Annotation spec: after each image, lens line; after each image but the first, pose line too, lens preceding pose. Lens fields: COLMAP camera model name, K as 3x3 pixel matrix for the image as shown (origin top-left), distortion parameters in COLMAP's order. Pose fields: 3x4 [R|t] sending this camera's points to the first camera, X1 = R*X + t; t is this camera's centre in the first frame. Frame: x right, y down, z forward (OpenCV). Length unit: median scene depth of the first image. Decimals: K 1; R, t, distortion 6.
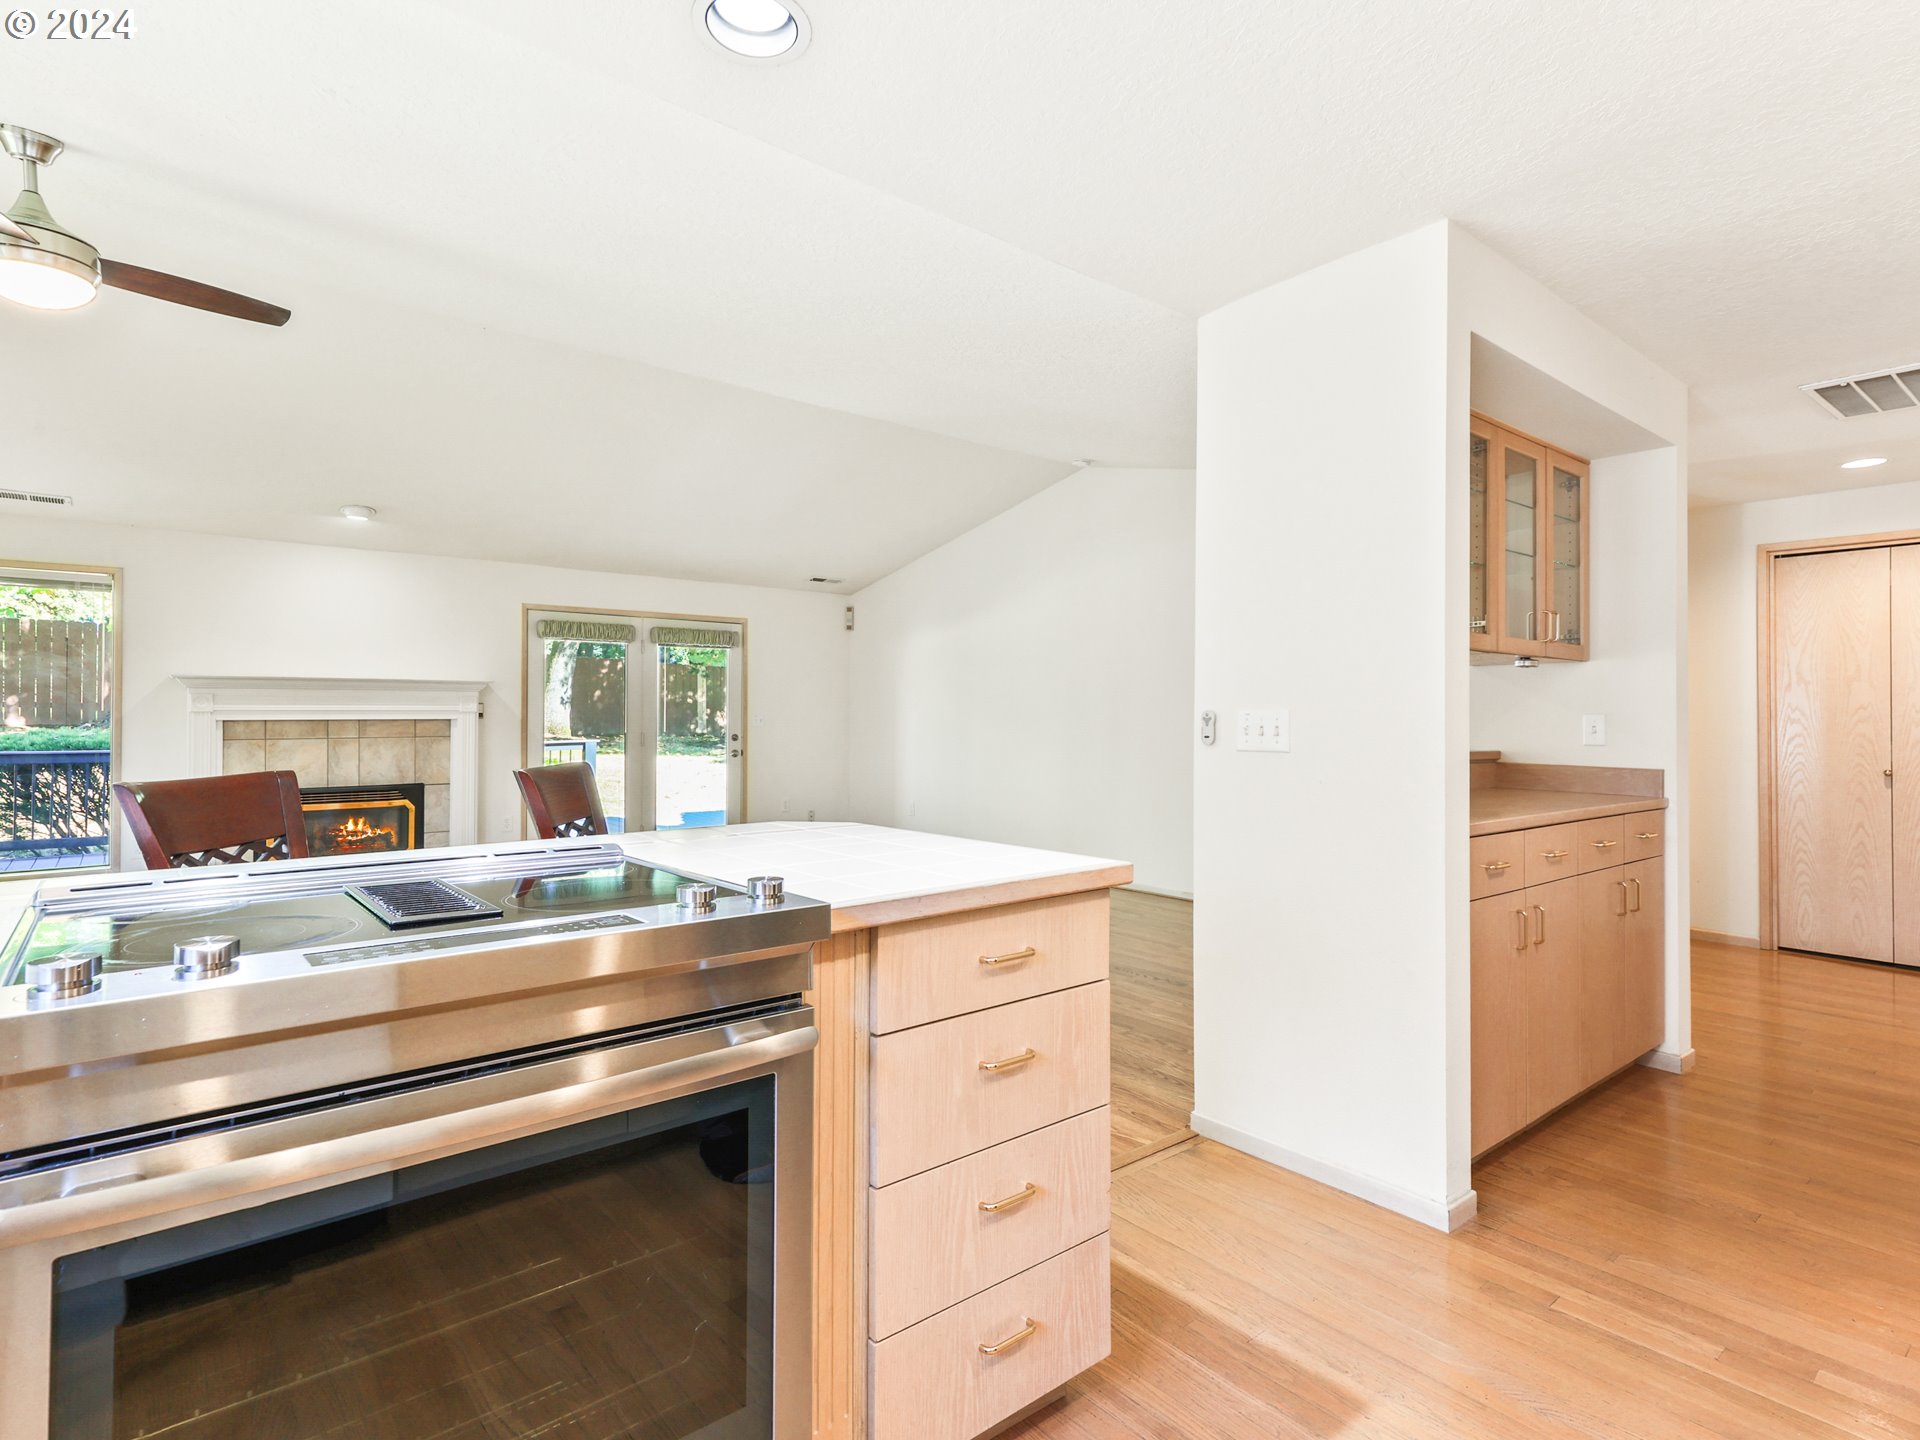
lens RADIAL K [[1031.7, 0, 995.9], [0, 1031.7, 715.9], [0, 0, 1]] dist [0.025296, -0.007402]
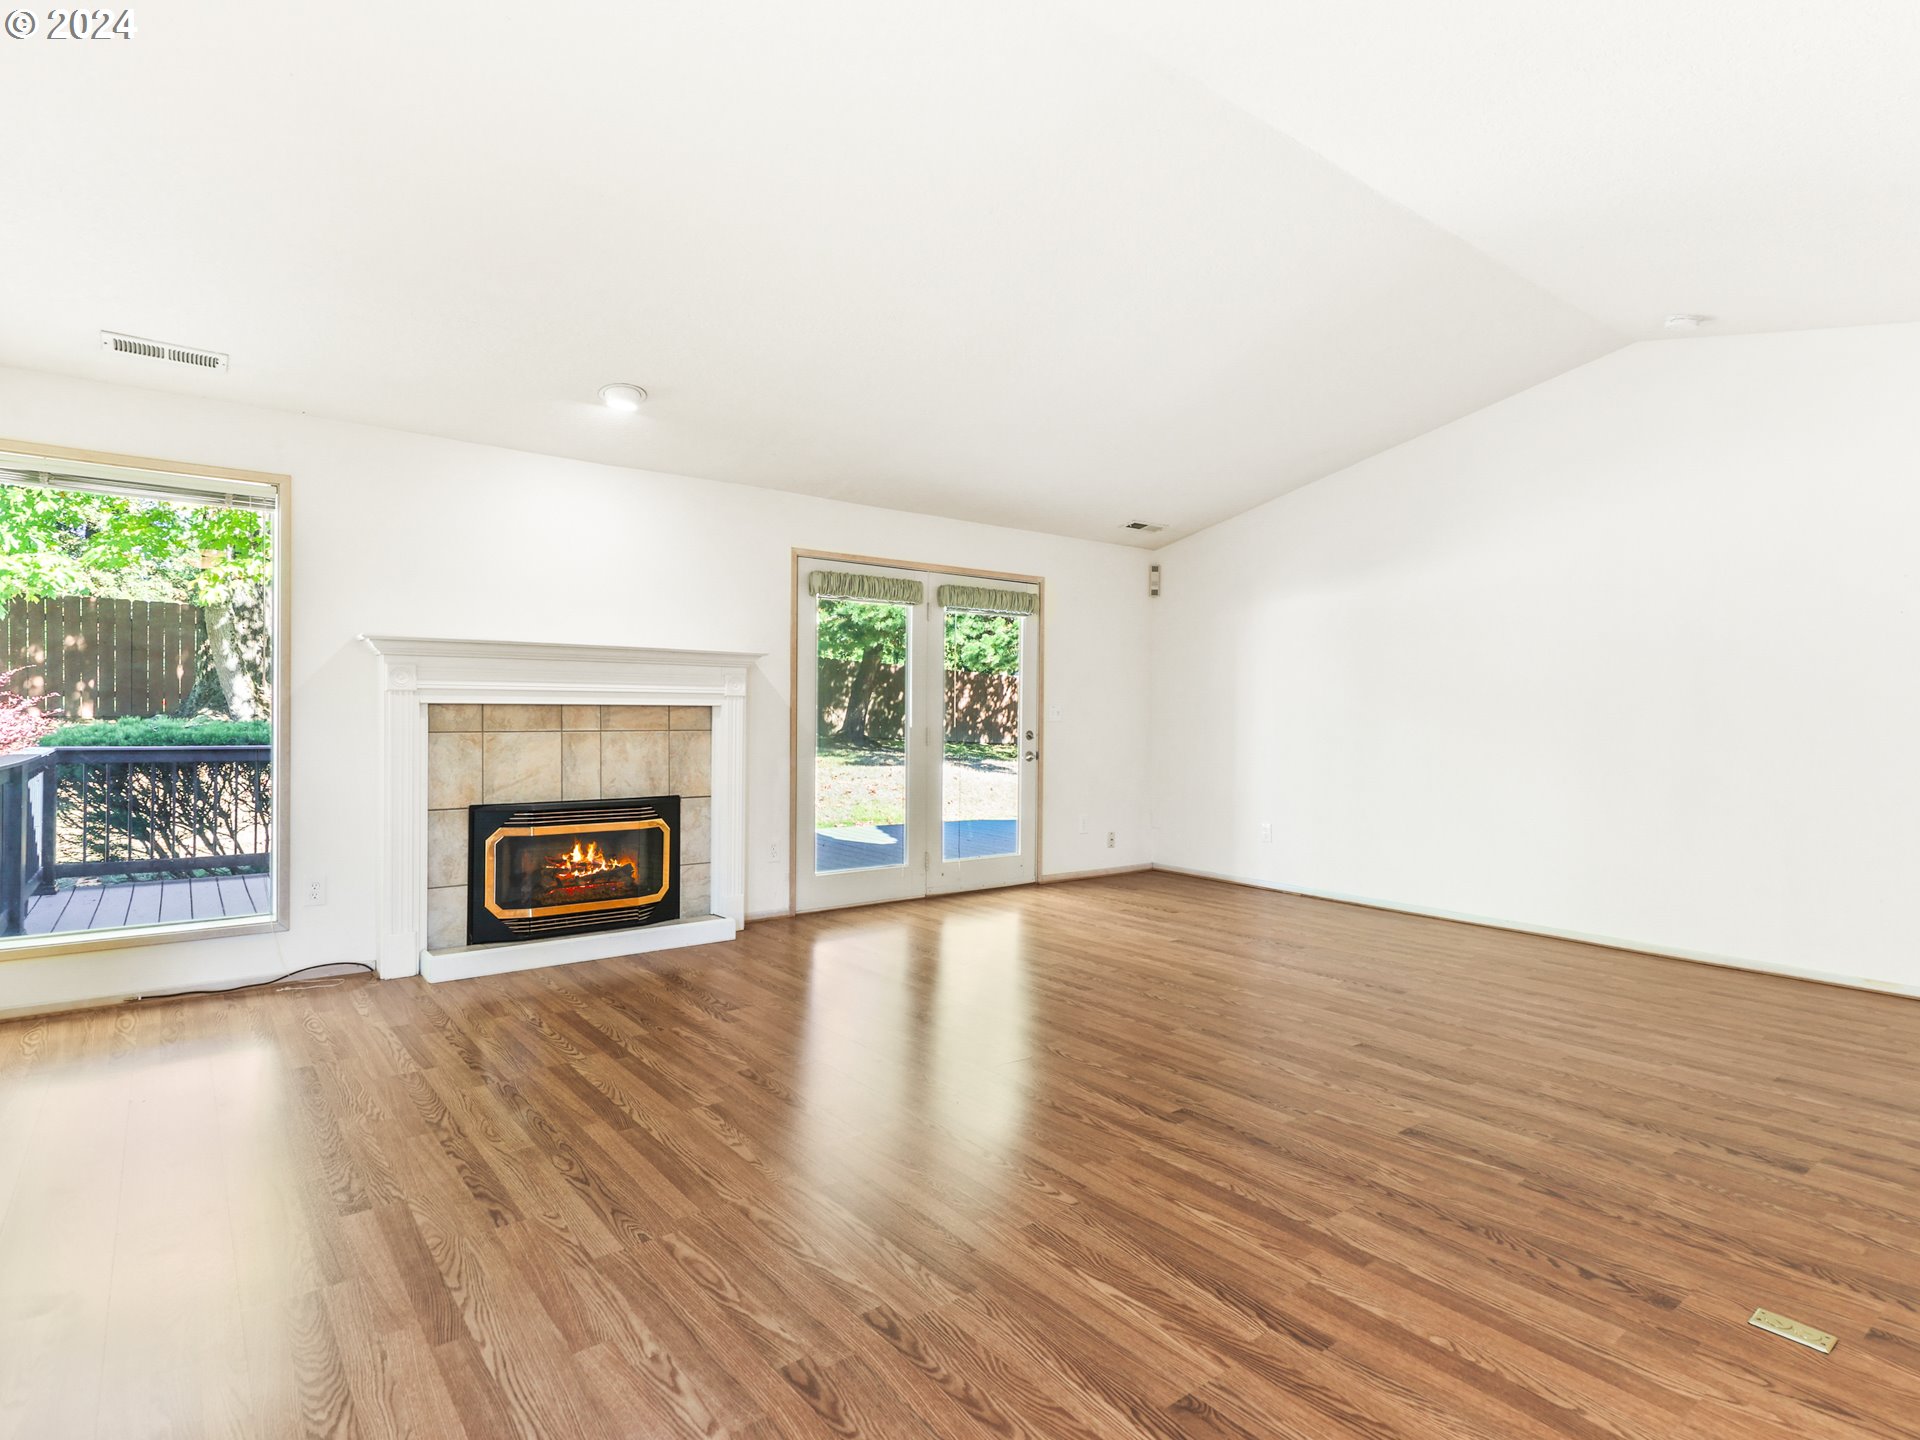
lens RADIAL K [[1031.7, 0, 975.6], [0, 1031.7, 712.1], [0, 0, 1]] dist [0.025296, -0.007402]
pose [[0.999361, 0.006323, -0.035180, -0.320082], [-0.006494, 0.999968, -0.004733, 0.009734], [0.035149, 0.004958, 0.999370, 0.299837]]
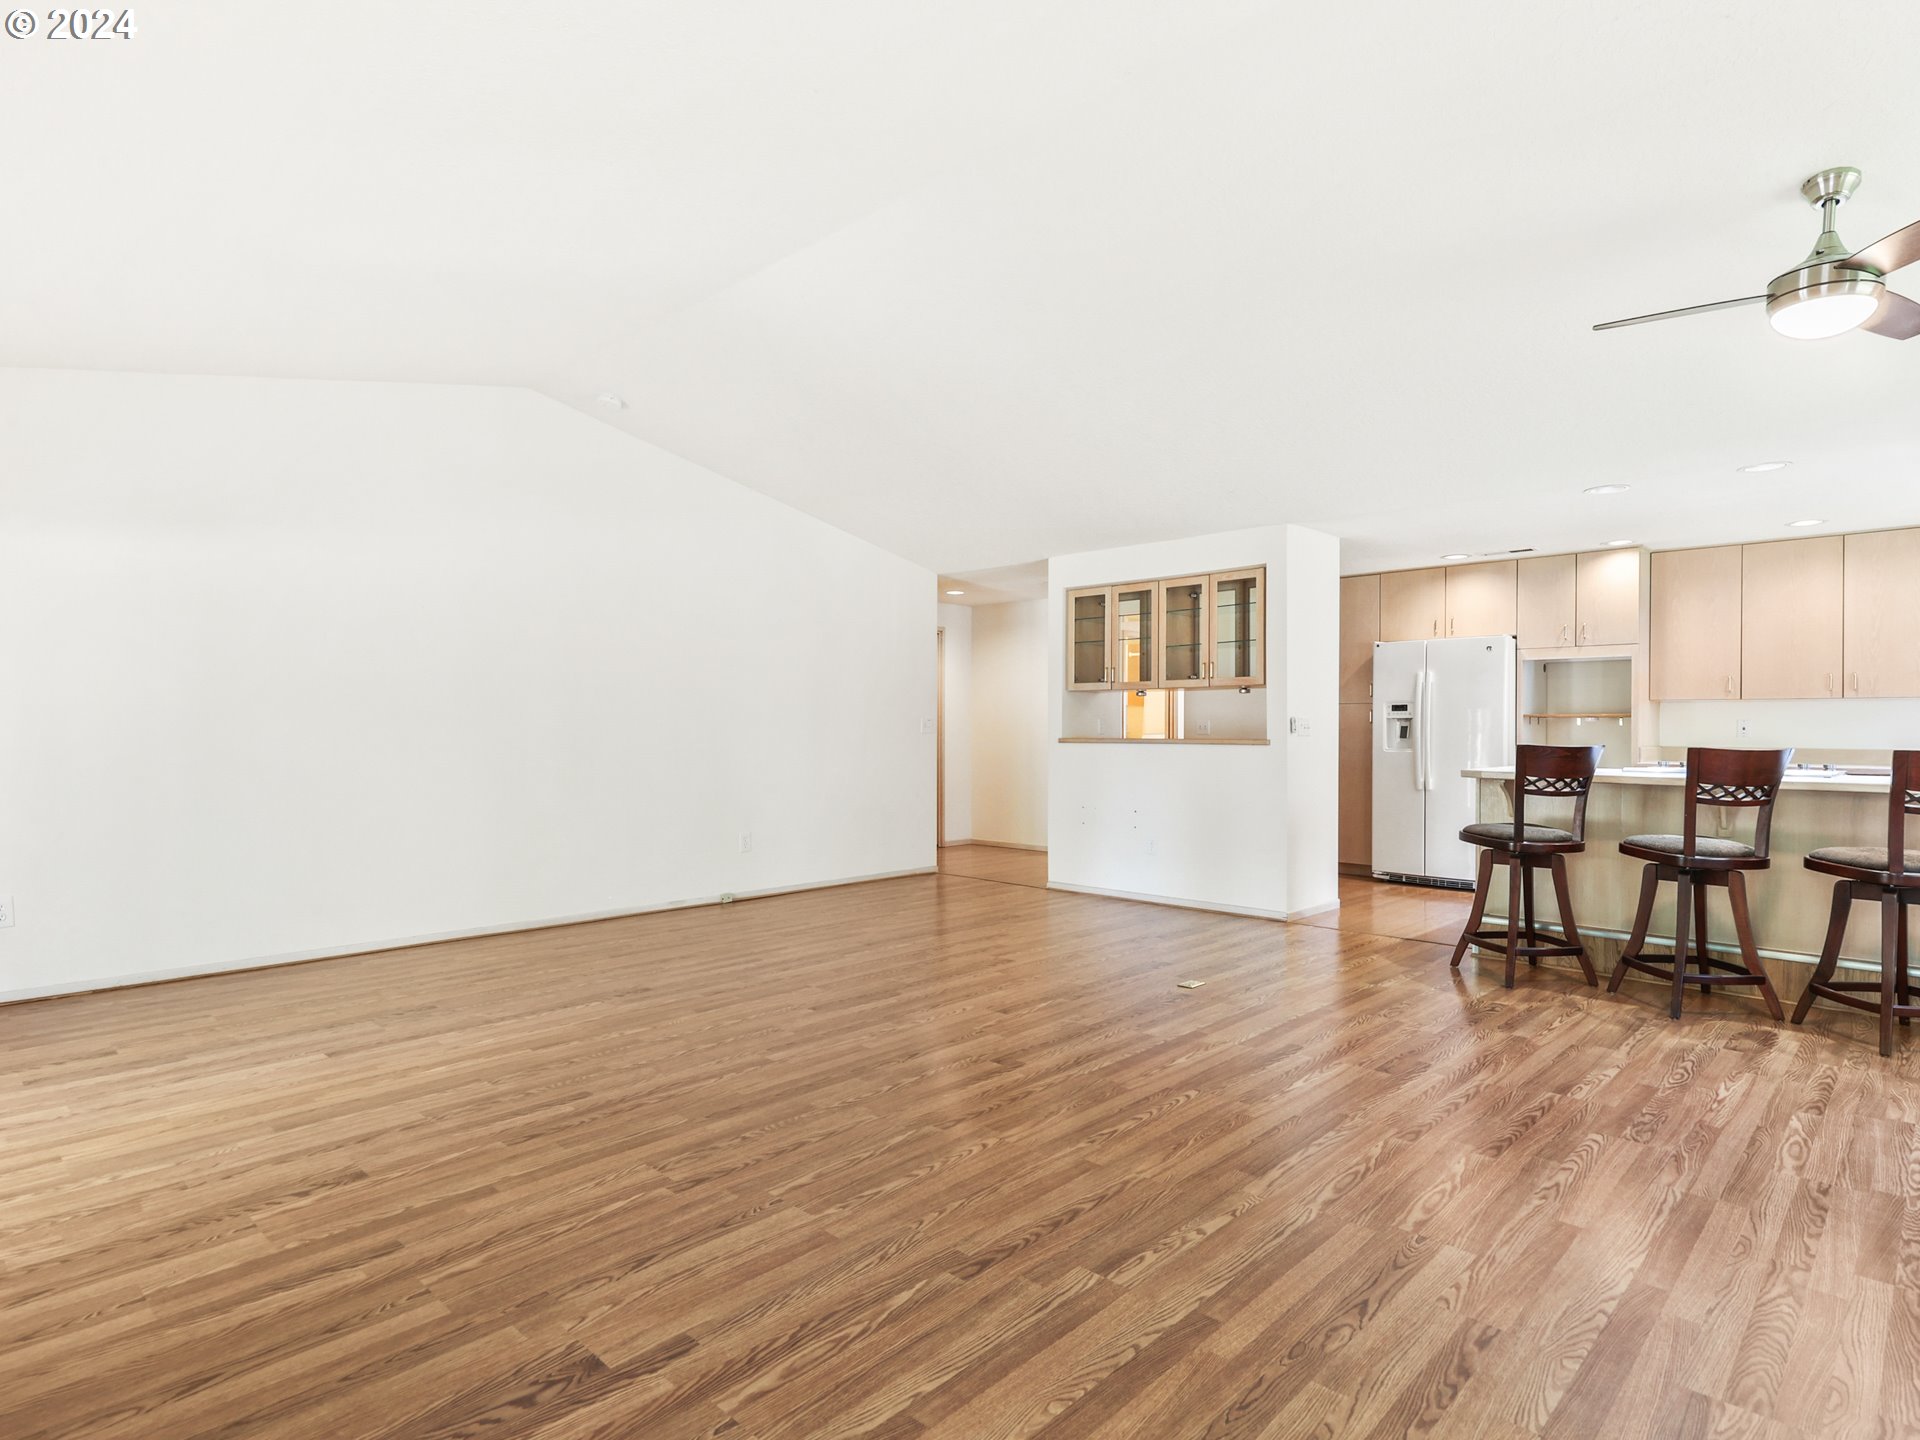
lens RADIAL K [[1031.7, 0, 965.6], [0, 1031.7, 724.5], [0, 0, 1]] dist [0.025296, -0.007402]
pose [[-0.111392, 0.002550, 0.993773, -1.007044], [-0.003716, 0.999989, -0.002983, 0.008245], [-0.993770, -0.004025, -0.111381, 1.105016]]
